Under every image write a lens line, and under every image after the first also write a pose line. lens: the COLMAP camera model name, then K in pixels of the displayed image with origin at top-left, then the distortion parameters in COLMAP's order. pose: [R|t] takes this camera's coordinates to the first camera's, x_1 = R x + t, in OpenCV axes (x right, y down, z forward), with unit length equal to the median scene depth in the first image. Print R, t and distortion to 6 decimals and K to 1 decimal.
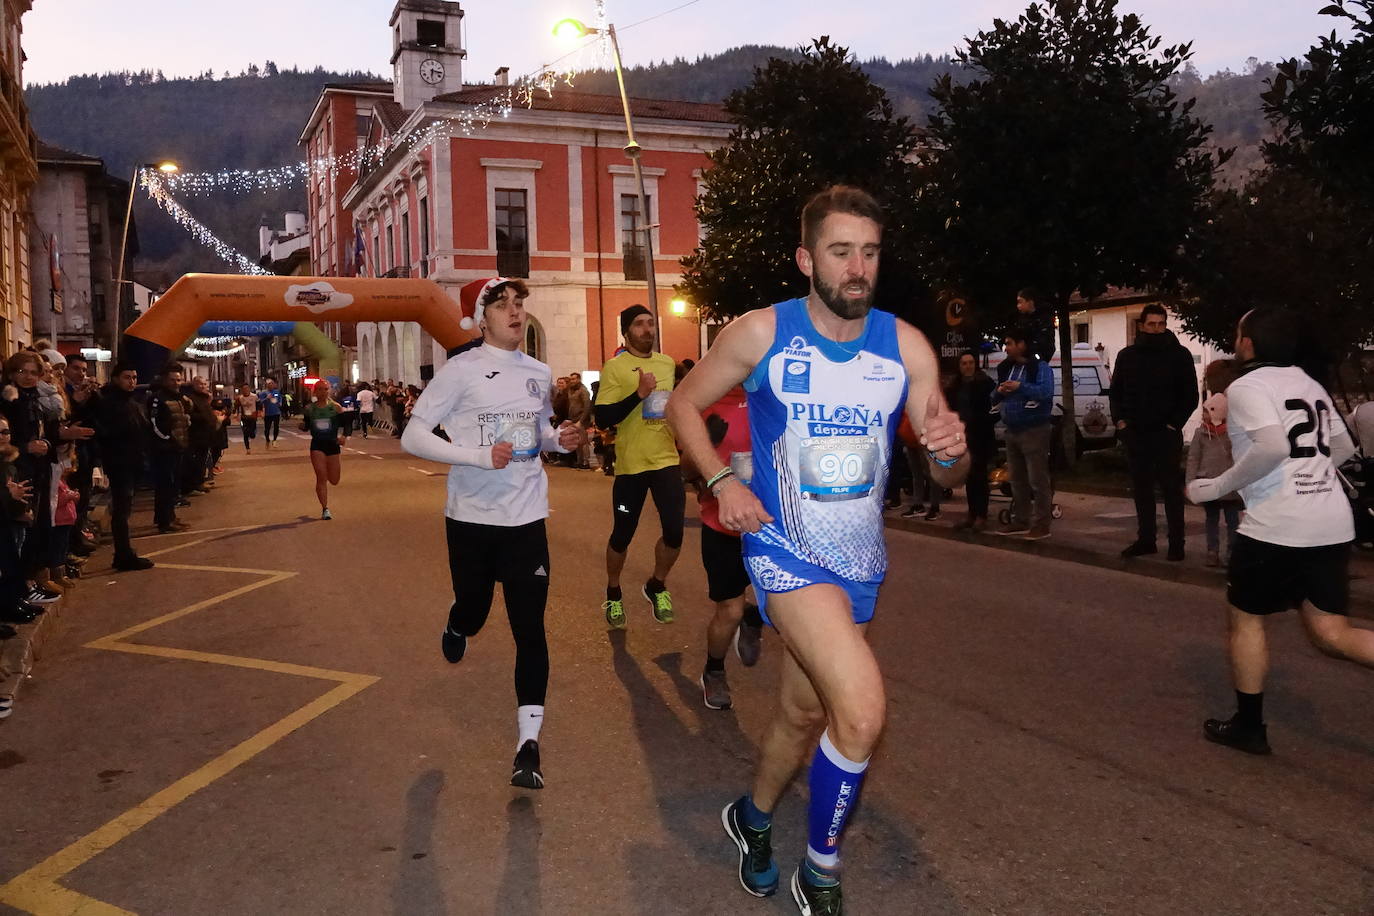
lens RADIAL K [[1227.4, 0, 691.6], [0, 1227.4, 450.9], [0, 0, 1]] dist [0.013463, -0.005688]
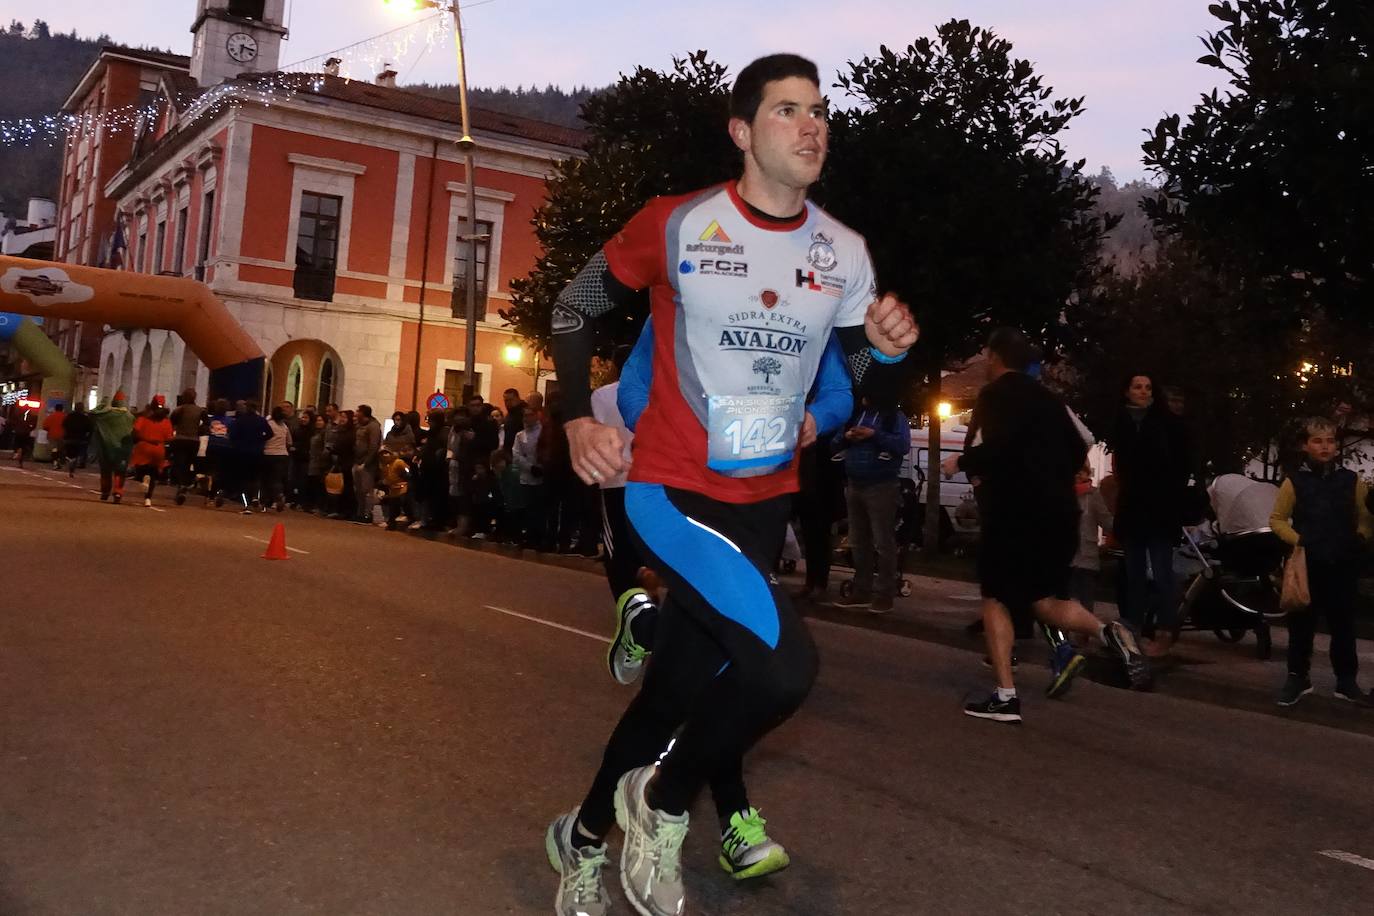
lens RADIAL K [[1440.1, 0, 810.0], [0, 1440.1, 371.5], [0, 0, 1]] dist [0.019205, -0.010191]
pose [[0.977806, 0.100771, 0.183684, 0.008681], [-0.076601, 0.987983, -0.134248, 0.012254], [-0.195005, 0.117198, 0.973775, 0.001105]]
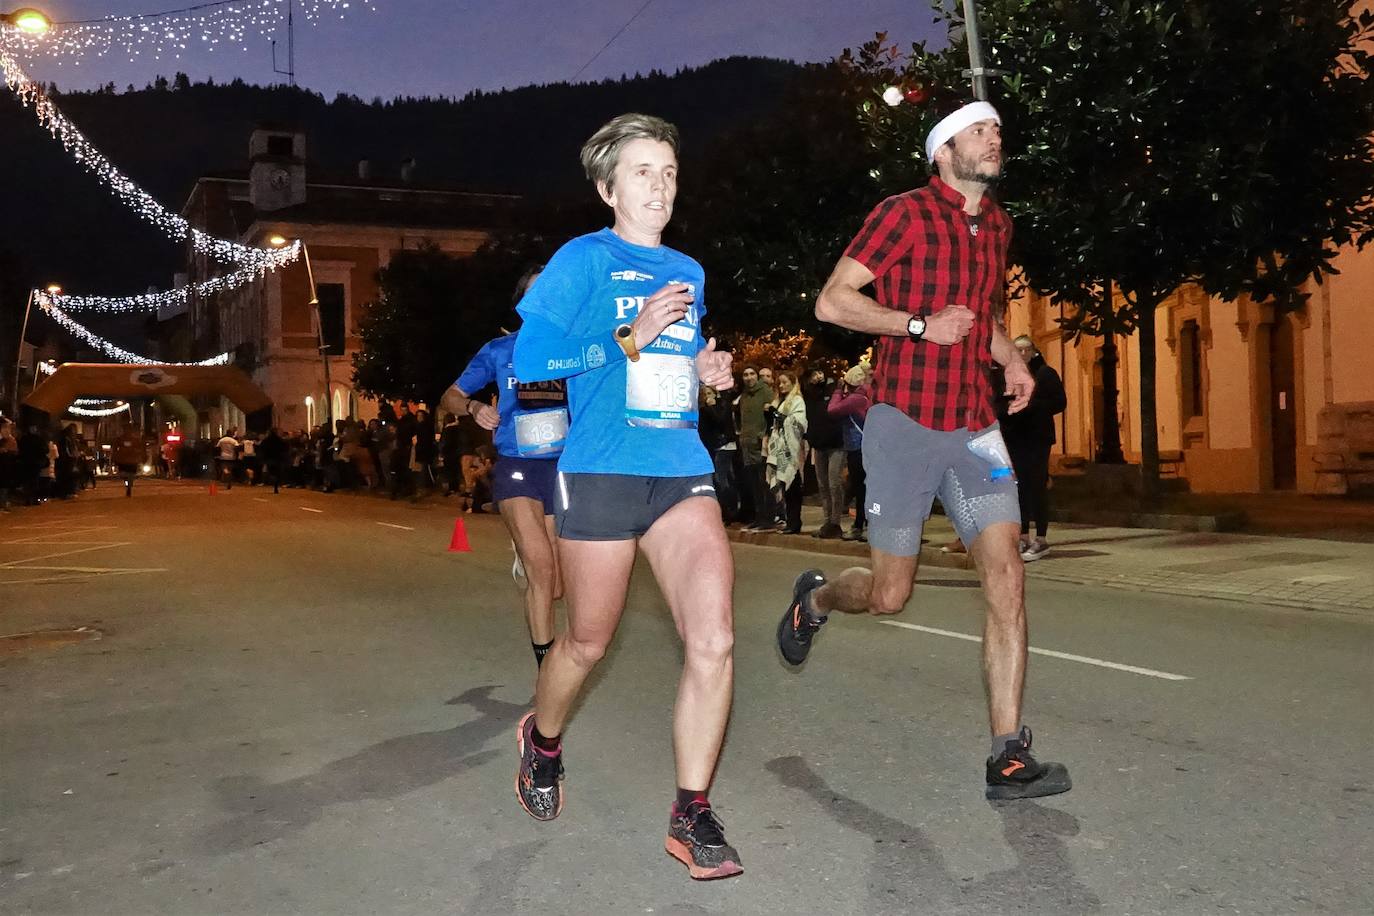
lens RADIAL K [[1507.3, 0, 707.4], [0, 1507.3, 444.6], [0, 0, 1]] dist [0.008004, -0.014143]
pose [[0.999968, 0.002229, 0.007690, 0.250844], [-0.001790, 0.998389, -0.056703, 0.039743], [-0.007804, 0.056688, 0.998361, -0.582879]]
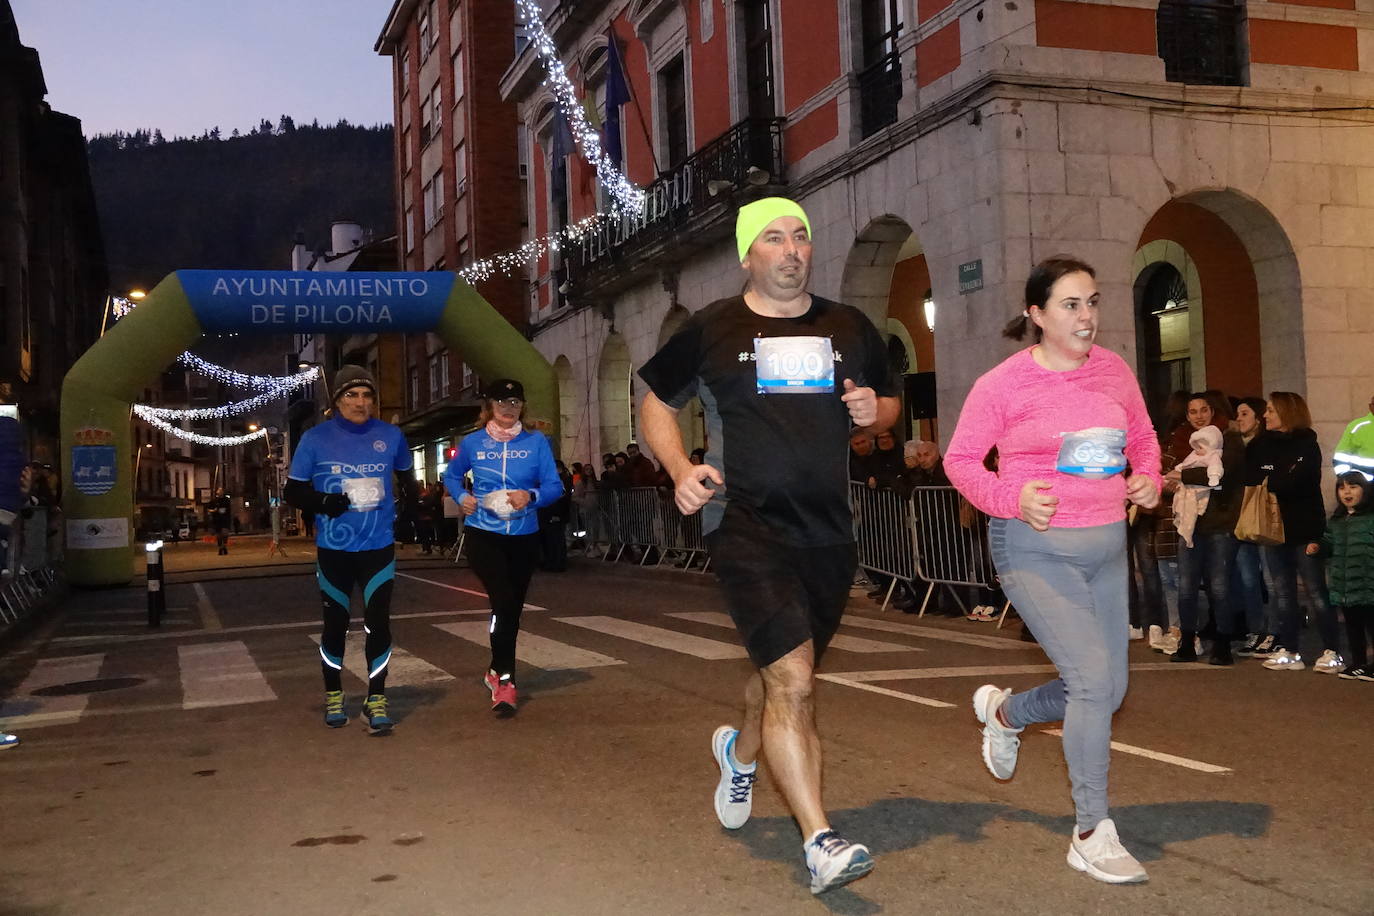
lens RADIAL K [[1441.0, 0, 687.0], [0, 1441.0, 458.0], [0, 0, 1]] dist [-0.010481, -0.014150]
pose [[0.998550, -0.015673, -0.051506, -0.289327], [0.011528, 0.996744, -0.079801, -0.022302], [0.052589, 0.079091, 0.995479, 0.719203]]
